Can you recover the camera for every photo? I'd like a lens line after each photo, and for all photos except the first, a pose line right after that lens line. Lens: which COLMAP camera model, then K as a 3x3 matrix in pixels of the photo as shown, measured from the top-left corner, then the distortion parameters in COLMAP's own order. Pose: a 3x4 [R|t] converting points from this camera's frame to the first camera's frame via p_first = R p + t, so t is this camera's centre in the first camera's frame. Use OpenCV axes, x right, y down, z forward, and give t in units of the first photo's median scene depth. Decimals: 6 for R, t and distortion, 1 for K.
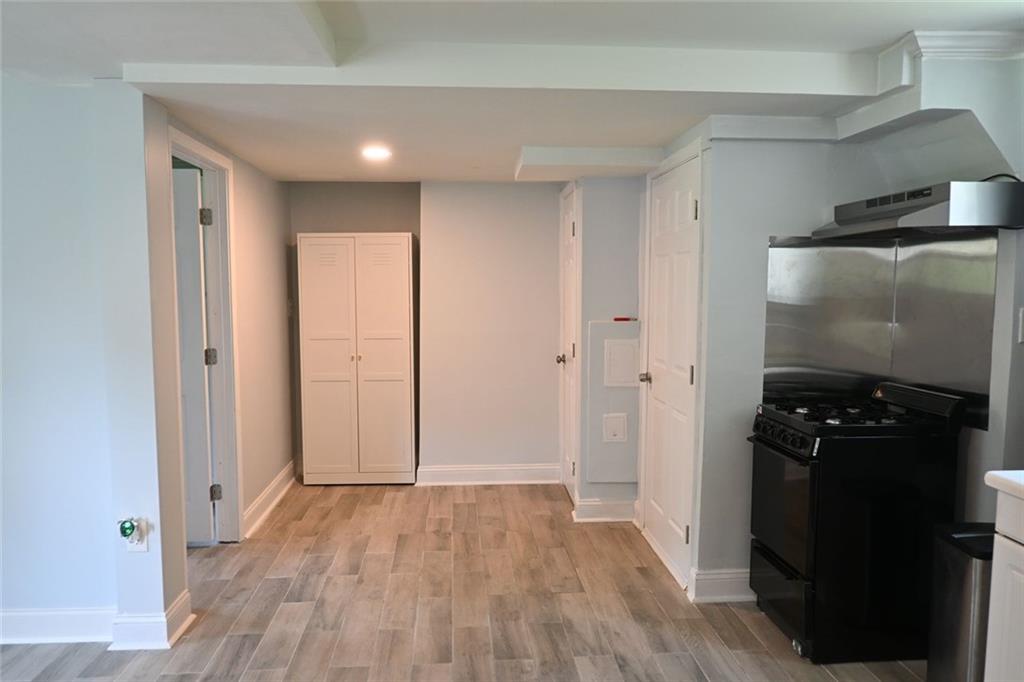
lens RADIAL K [[727.1, 0, 510.4], [0, 727.1, 343.6], [0, 0, 1]] dist [-0.003412, 0.000389]
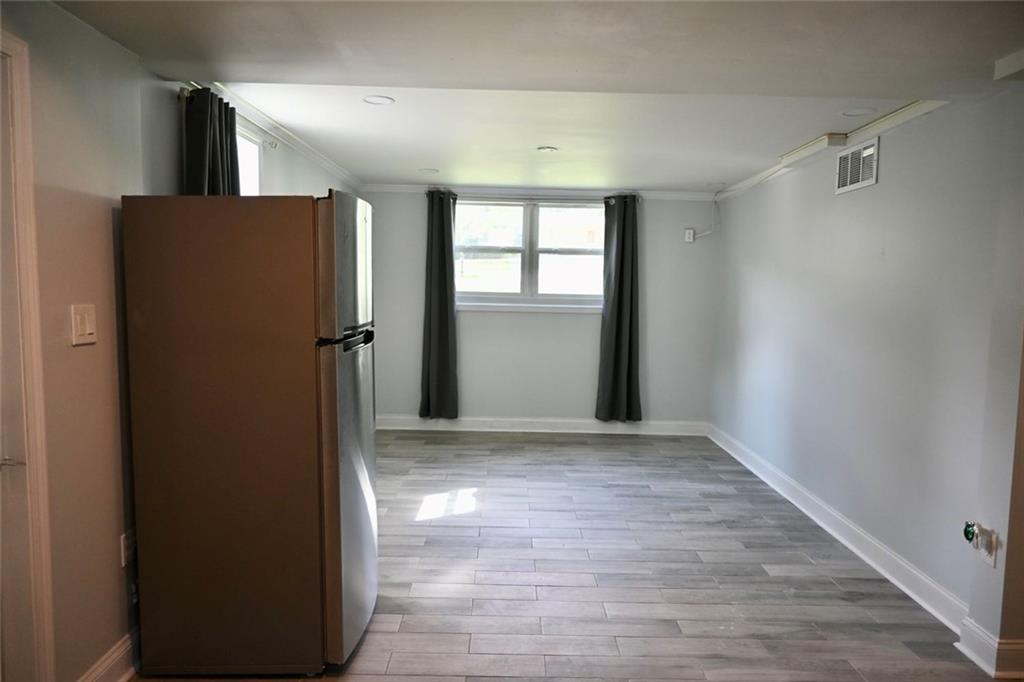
lens RADIAL K [[689.8, 0, 511.6], [0, 689.8, 334.8], [0, 0, 1]] dist [0.003389, 0.000945]
pose [[-0.071667, 0.071988, -0.994827, 0.431566], [-0.109279, 0.990821, 0.079571, -0.021853], [0.991424, 0.114417, -0.063143, 0.386738]]
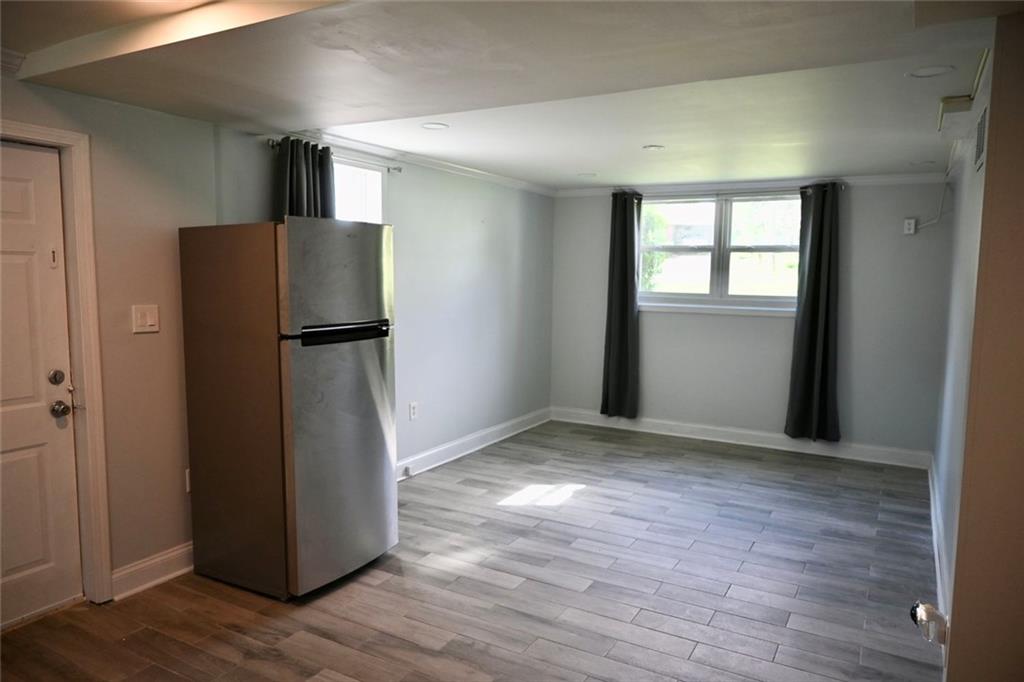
lens RADIAL K [[689.8, 0, 511.6], [0, 689.8, 334.8], [0, 0, 1]] dist [0.003389, 0.000945]
pose [[-0.558243, 0.065889, -0.827057, 0.295441], [-0.088395, 0.986445, 0.138252, -0.100417], [0.824955, 0.150286, -0.544851, 0.961775]]
